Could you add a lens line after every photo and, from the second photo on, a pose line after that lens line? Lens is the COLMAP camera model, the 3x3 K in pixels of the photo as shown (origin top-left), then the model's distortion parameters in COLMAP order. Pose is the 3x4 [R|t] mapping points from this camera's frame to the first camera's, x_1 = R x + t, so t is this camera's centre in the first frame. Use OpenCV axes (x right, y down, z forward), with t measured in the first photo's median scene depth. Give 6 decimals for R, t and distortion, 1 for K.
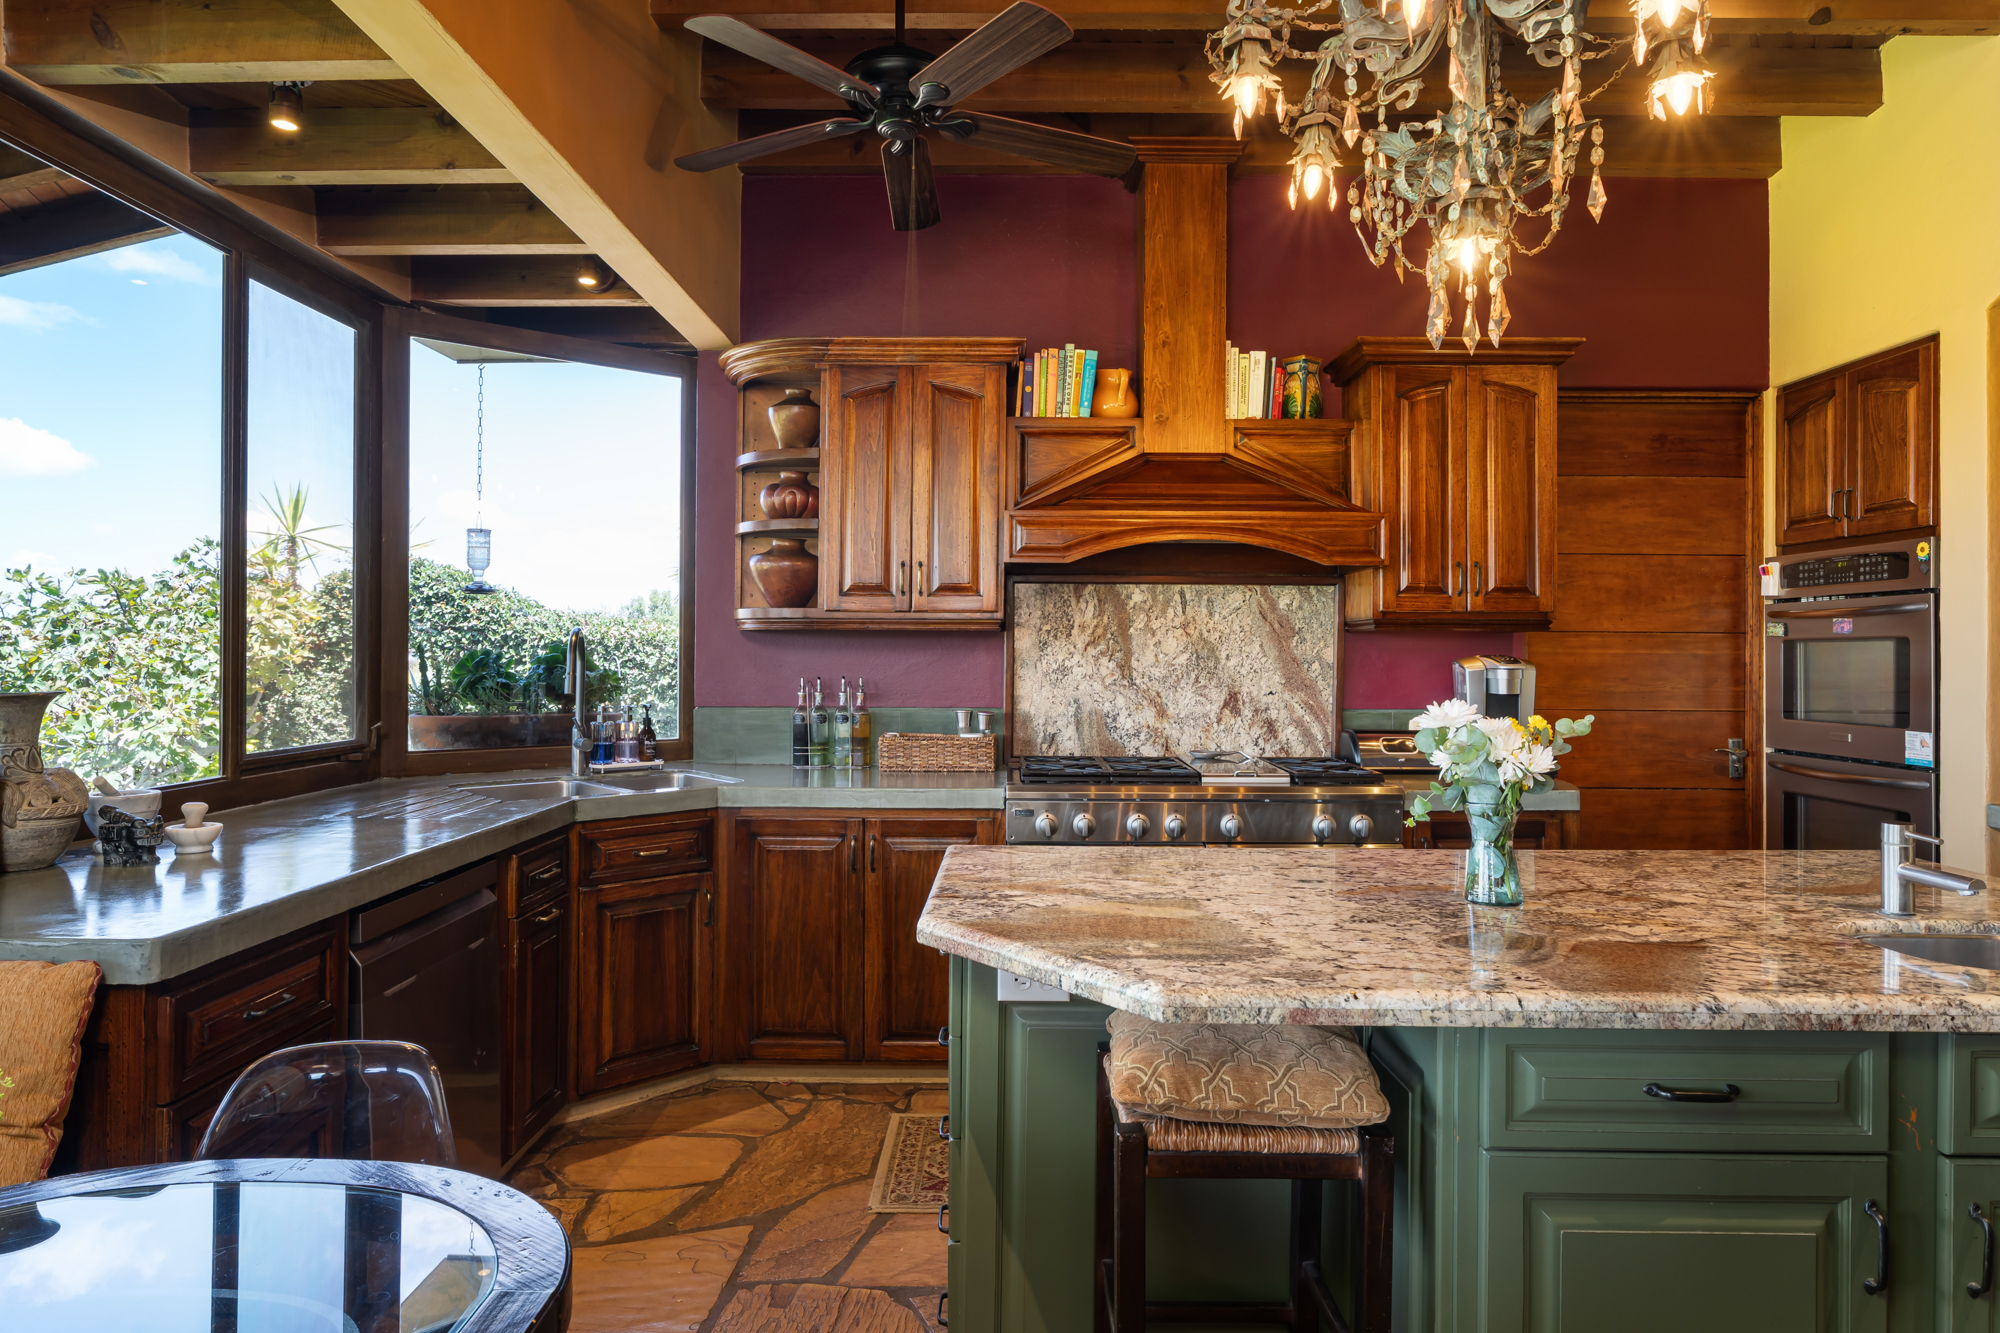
lens RADIAL K [[1134.1, 0, 1000.6], [0, 1134.1, 659.2], [0, 0, 1]] dist [-0.004650, -0.000024]
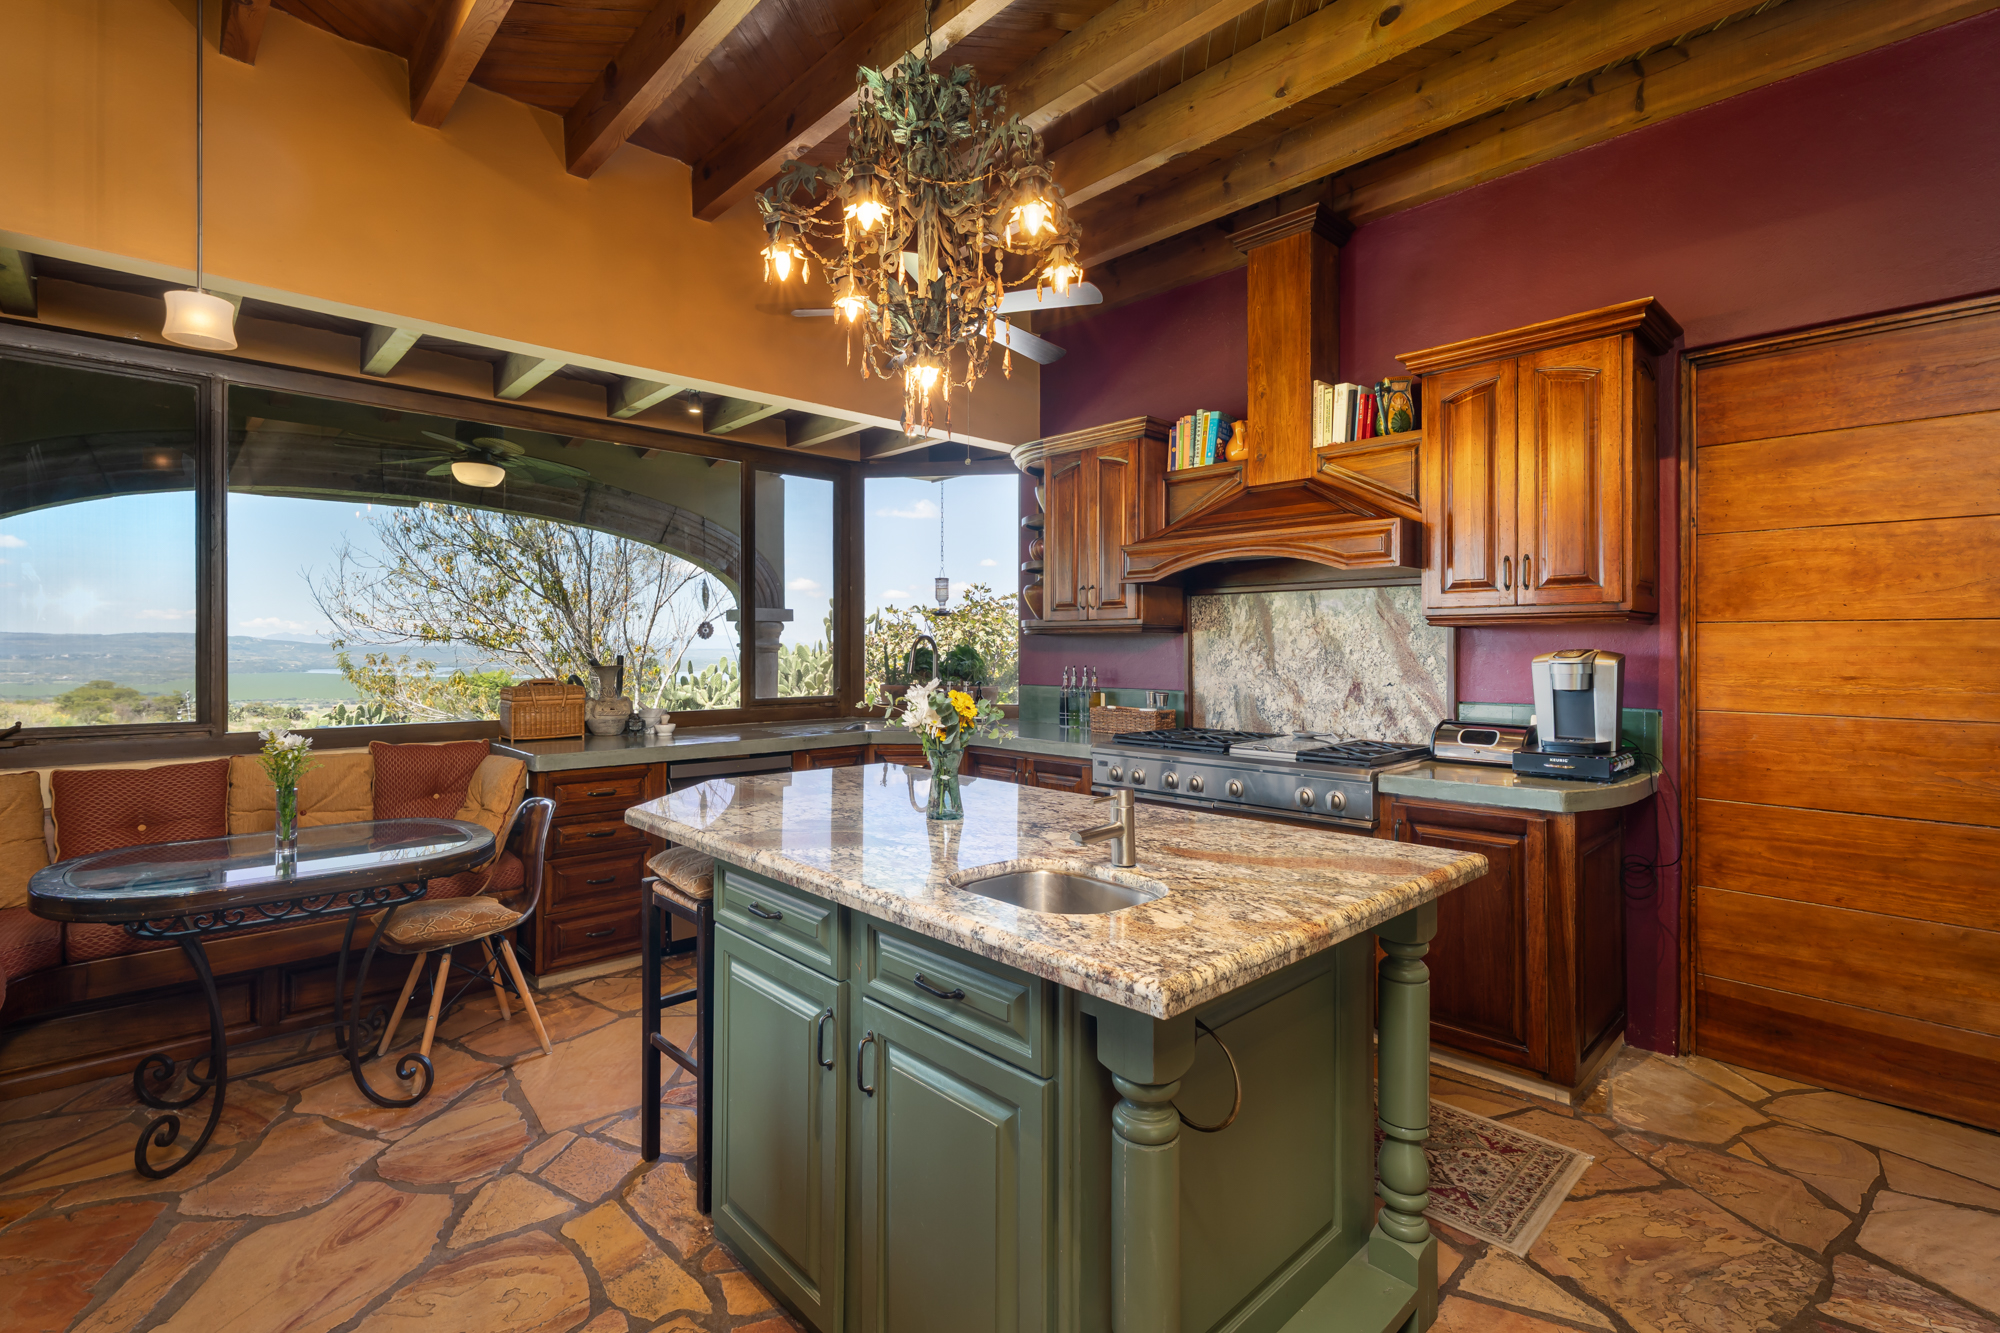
lens RADIAL K [[902.3, 0, 1000.0], [0, 902.3, 666.5], [0, 0, 1]] dist [0.002005, 0.000343]
pose [[0.695310, 0.010172, -0.718638, 0.608466], [-0.002933, 0.999932, 0.011316, 0.003550], [0.718704, -0.005761, 0.695293, 0.113029]]
